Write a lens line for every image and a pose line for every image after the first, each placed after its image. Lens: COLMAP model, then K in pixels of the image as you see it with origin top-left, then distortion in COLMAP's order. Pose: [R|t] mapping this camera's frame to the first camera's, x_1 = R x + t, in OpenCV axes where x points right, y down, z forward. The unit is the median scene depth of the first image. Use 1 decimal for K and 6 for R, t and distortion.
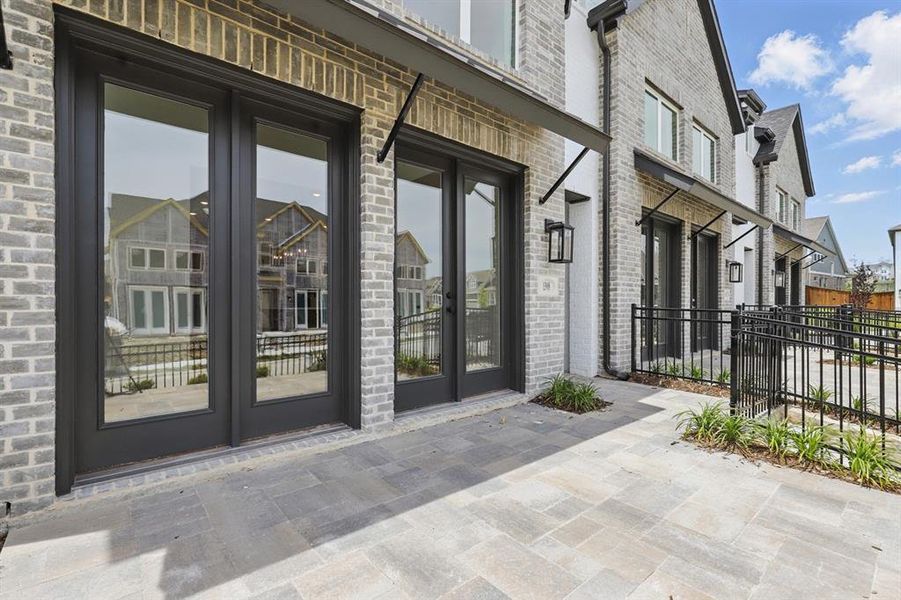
lens RADIAL K [[409.8, 0, 450.9], [0, 409.8, 305.5], [0, 0, 1]] dist [-0.005069, -0.000330]
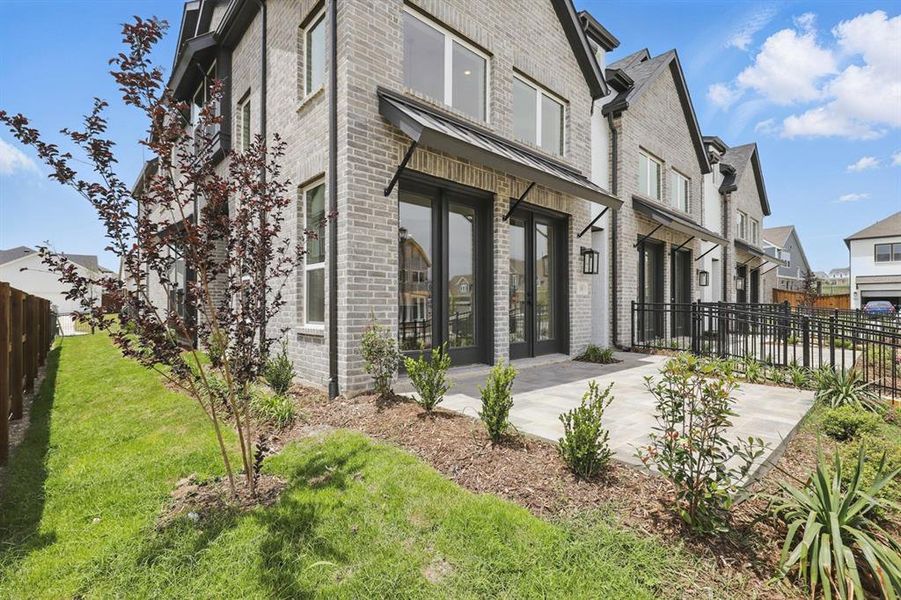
lens RADIAL K [[409.8, 0, 450.9], [0, 409.8, 305.5], [0, 0, 1]] dist [-0.005069, -0.000330]
pose [[0.999406, -0.001332, 0.034439, -0.268590], [0.001589, 0.999971, -0.007454, 0.024250], [-0.034428, 0.007505, 0.999379, -0.468570]]
